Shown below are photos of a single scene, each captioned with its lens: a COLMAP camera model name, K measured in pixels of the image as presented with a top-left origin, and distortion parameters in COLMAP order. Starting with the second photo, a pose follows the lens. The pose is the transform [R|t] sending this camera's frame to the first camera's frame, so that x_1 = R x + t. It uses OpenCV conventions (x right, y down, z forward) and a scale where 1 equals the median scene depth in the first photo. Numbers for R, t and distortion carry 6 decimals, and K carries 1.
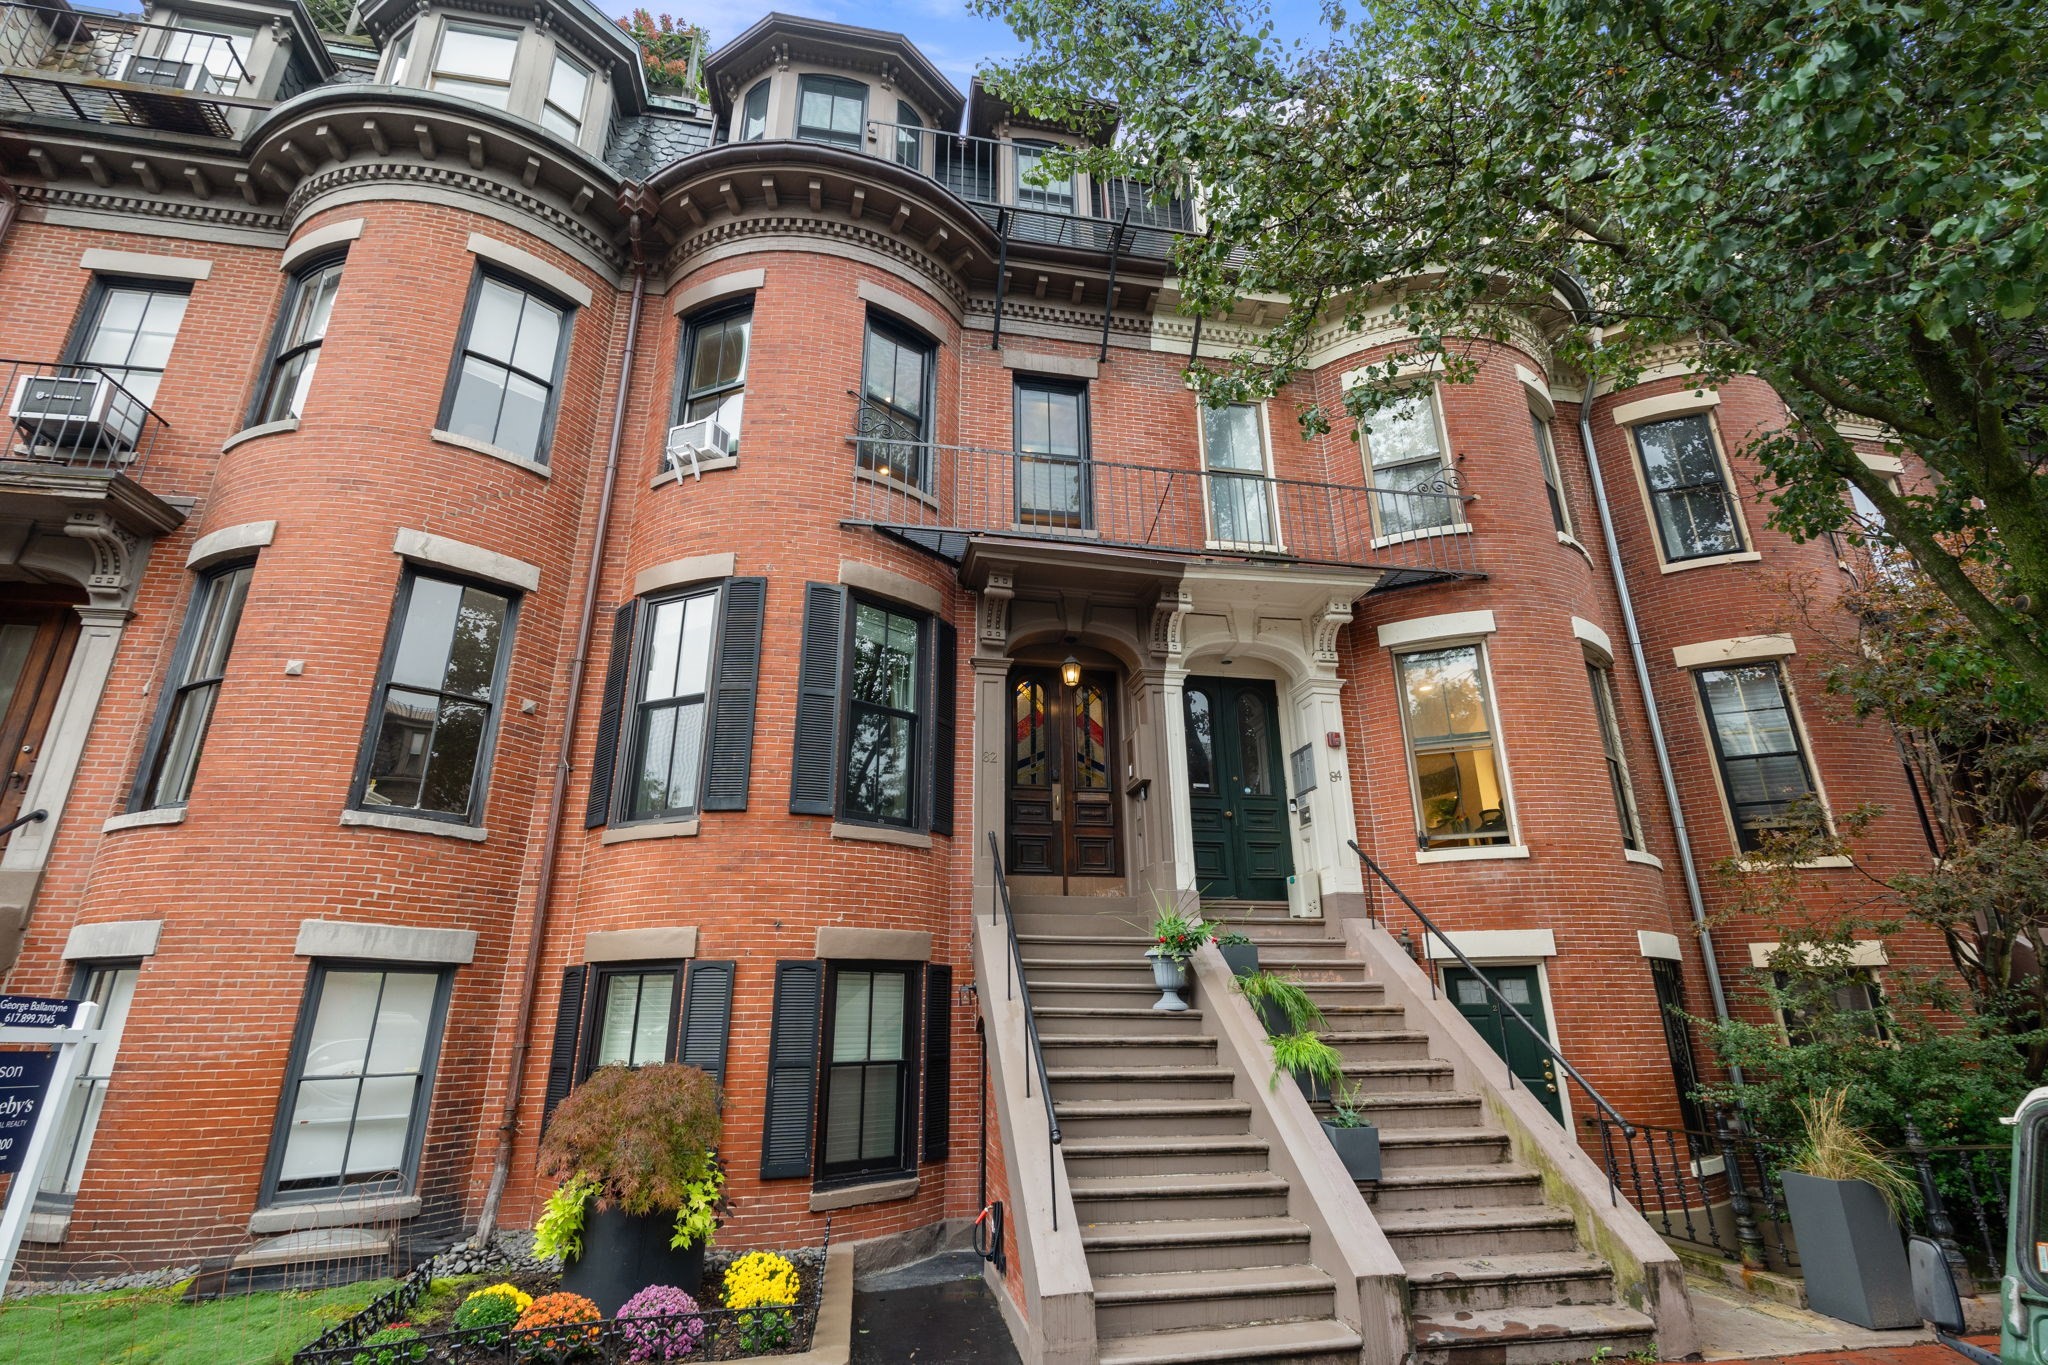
lens RADIAL K [[887.3, 0, 1015.4], [0, 887.3, 694.1], [0, 0, 1]] dist [-0.005309, 0.000650]
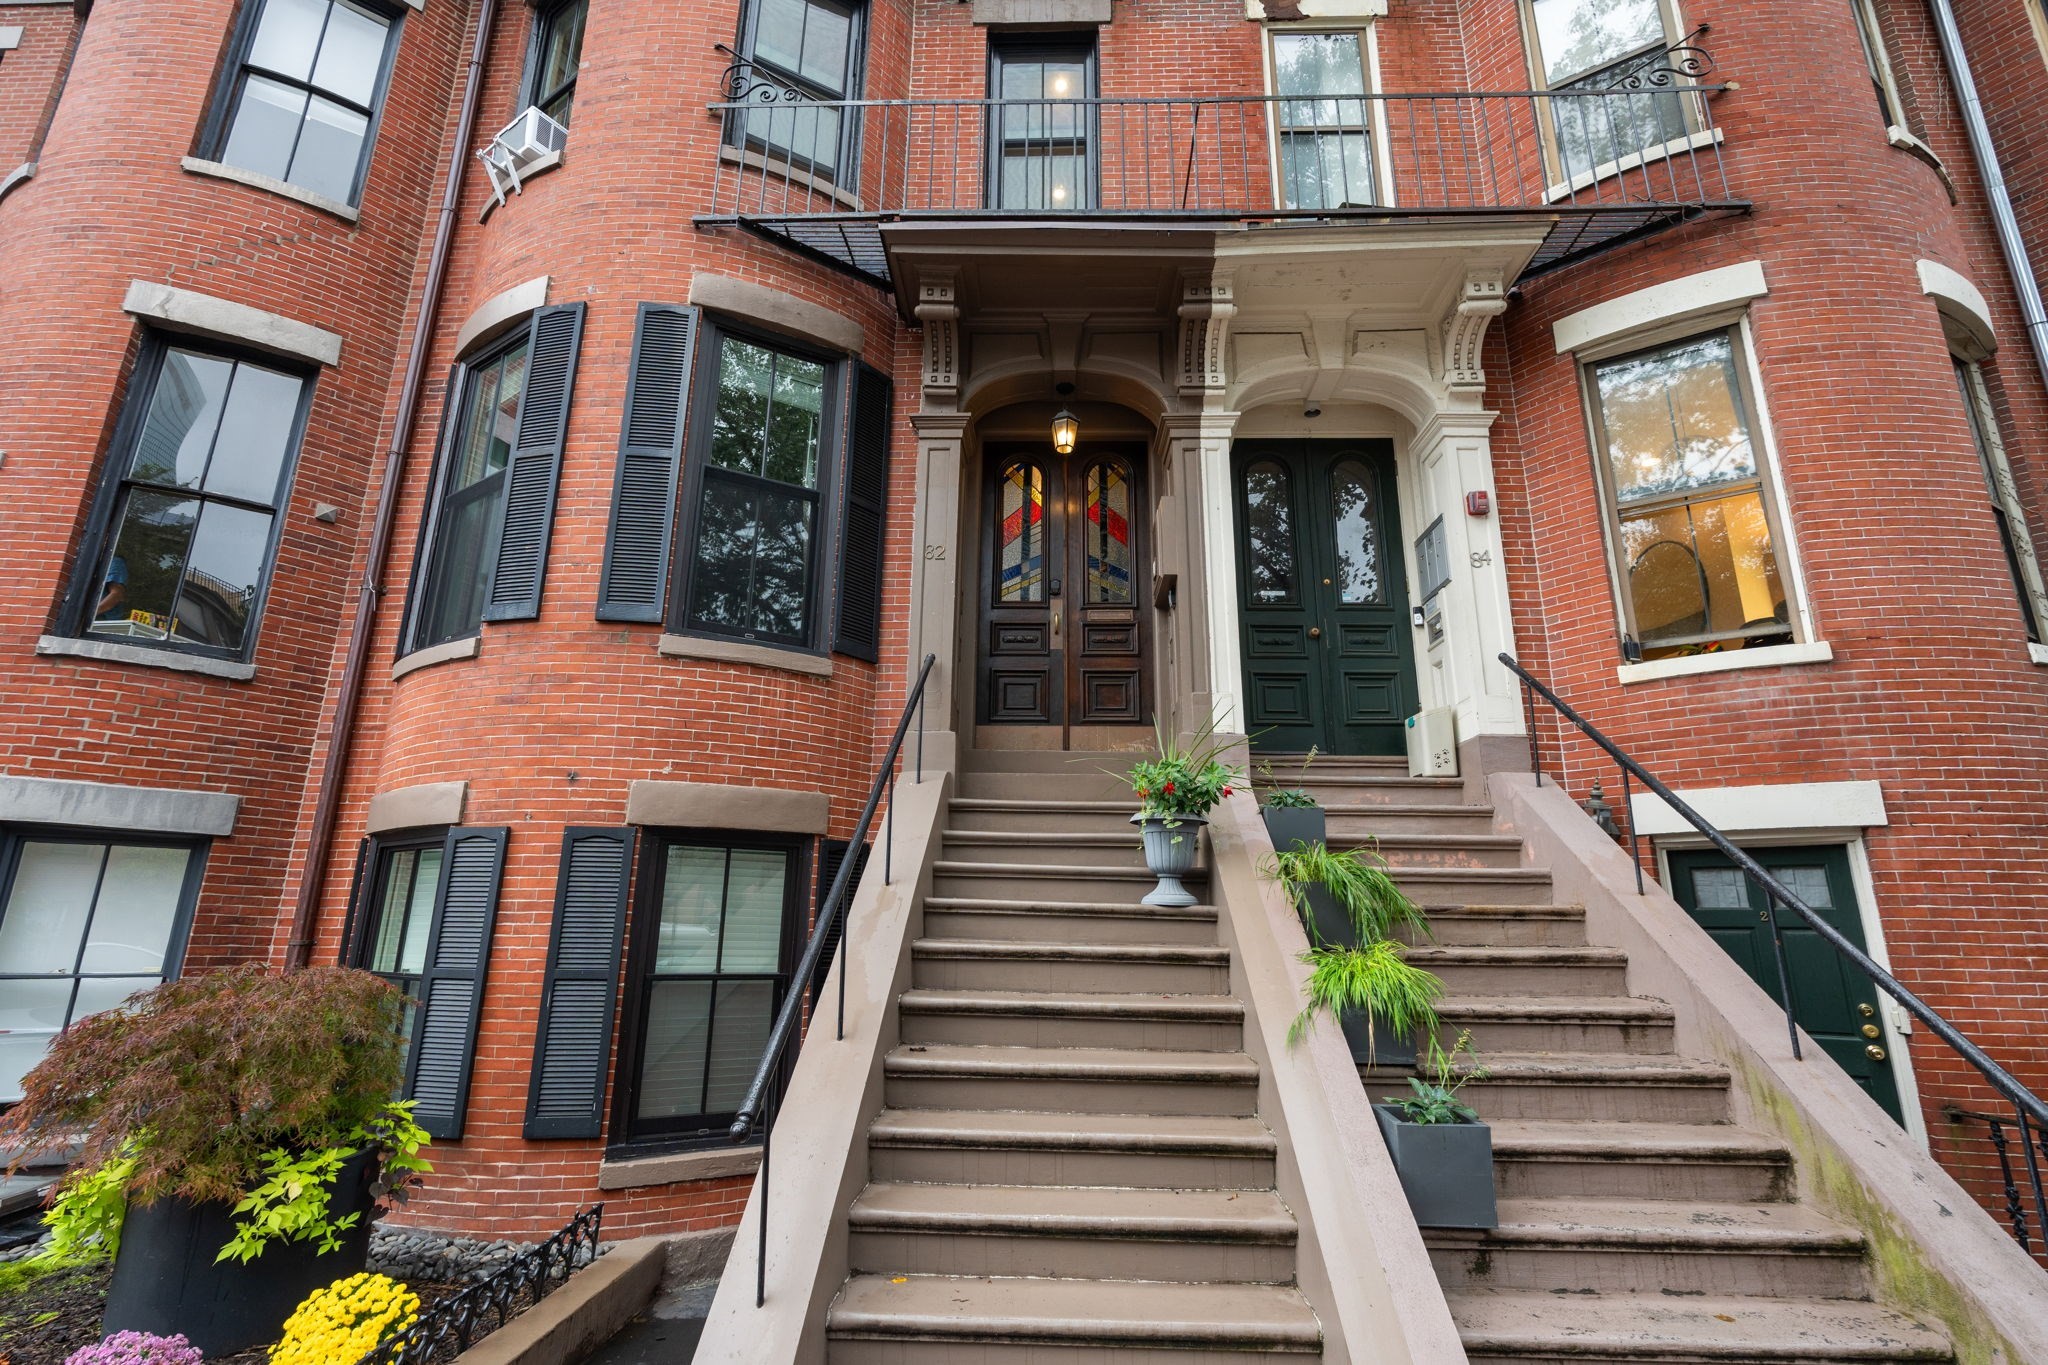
lens RADIAL K [[907.3, 0, 1021.5], [0, 907.3, 678.5], [0, 0, 1]] dist [-0.002745, 0.000526]
pose [[0.979626, -0.038605, -0.197085, 0.183884], [0.052436, 0.996477, 0.065449, 0.133506], [0.193864, -0.074450, 0.978199, 0.328948]]
